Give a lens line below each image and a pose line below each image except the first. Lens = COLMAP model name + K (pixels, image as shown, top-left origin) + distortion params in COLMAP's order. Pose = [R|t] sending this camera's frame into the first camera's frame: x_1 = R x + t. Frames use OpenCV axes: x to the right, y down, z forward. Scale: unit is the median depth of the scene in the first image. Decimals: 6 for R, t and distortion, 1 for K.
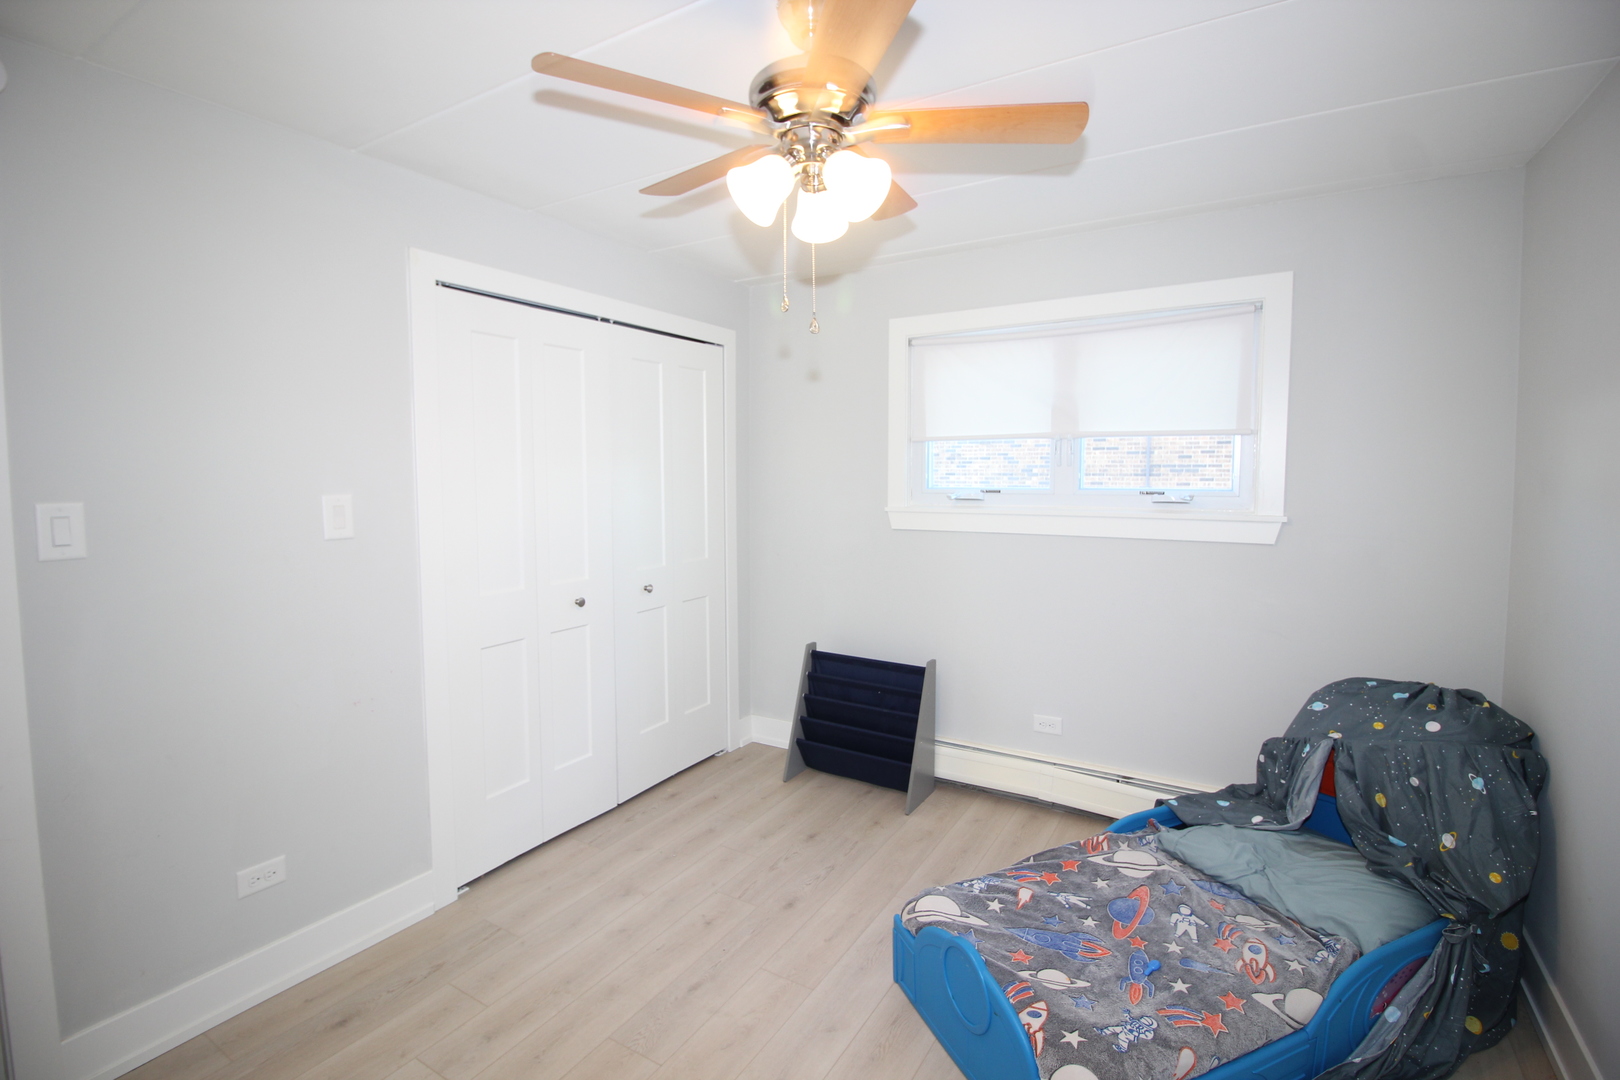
lens RADIAL K [[754.6, 0, 813.8], [0, 754.6, 533.7], [0, 0, 1]] dist [-0.000096, -0.000336]
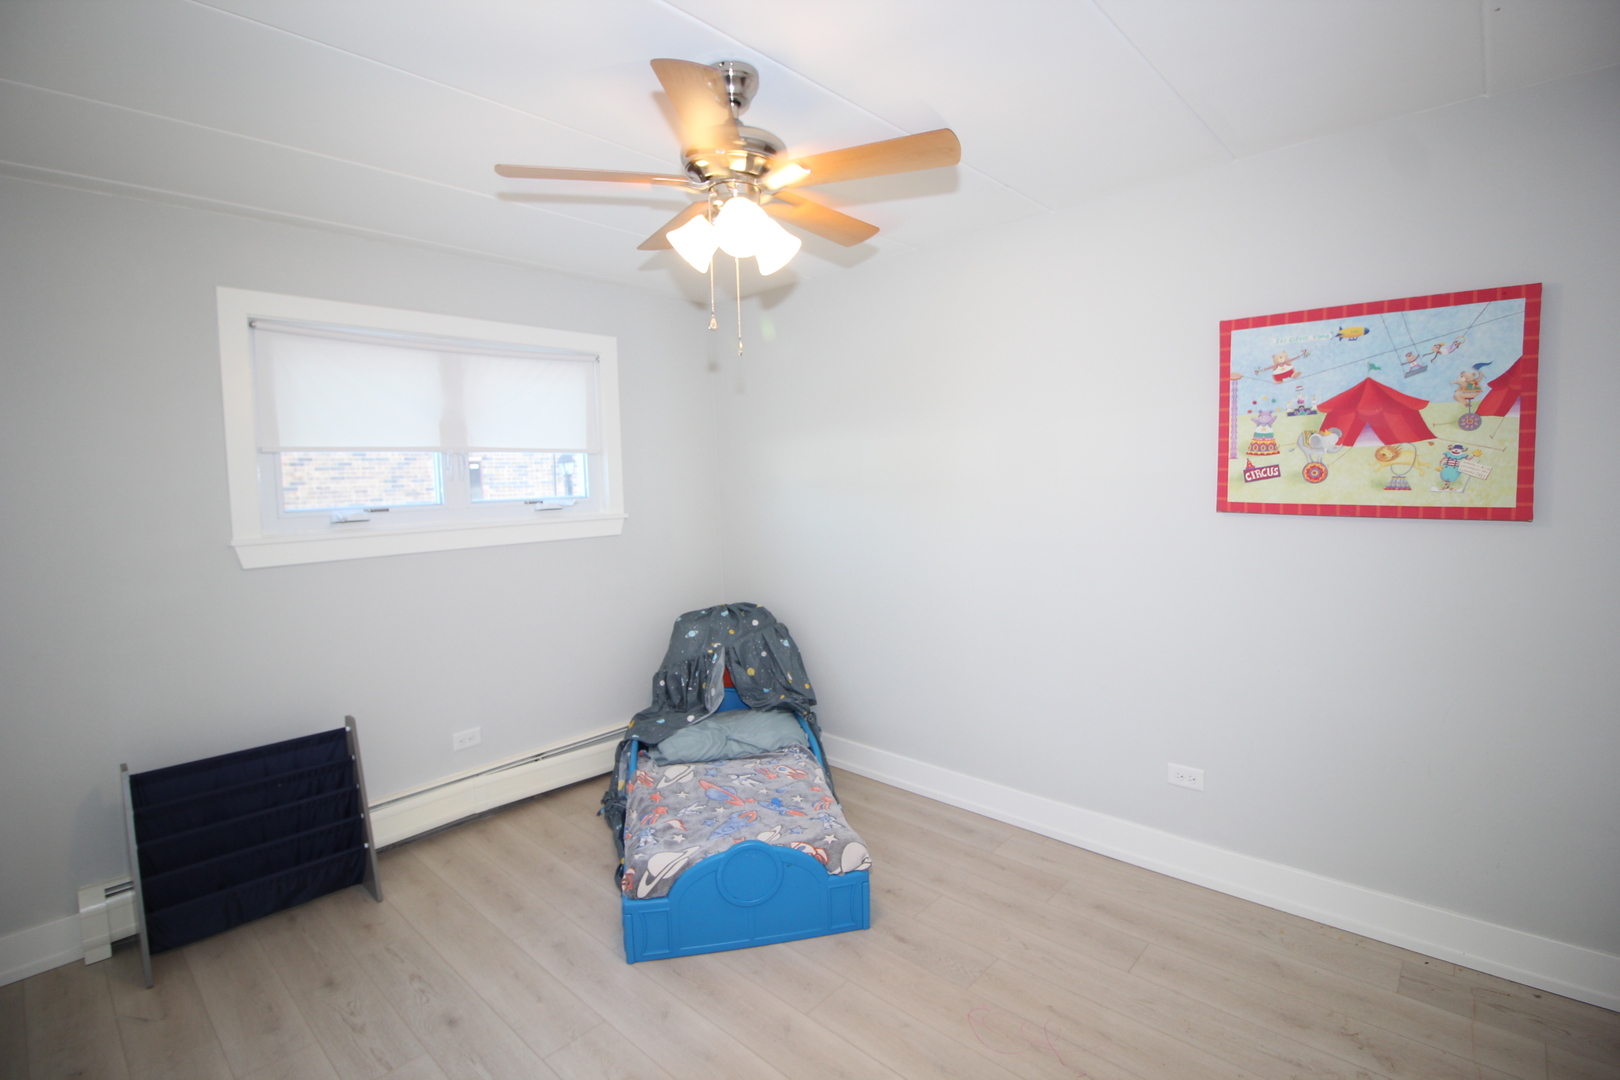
lens RADIAL K [[754.6, 0, 813.8], [0, 754.6, 533.7], [0, 0, 1]] dist [-0.000096, -0.000336]
pose [[0.196537, -0.078732, 0.977330, -0.578804], [0.113858, 0.991860, 0.057006, -0.021827], [-0.973863, 0.100073, 0.203901, 0.337077]]
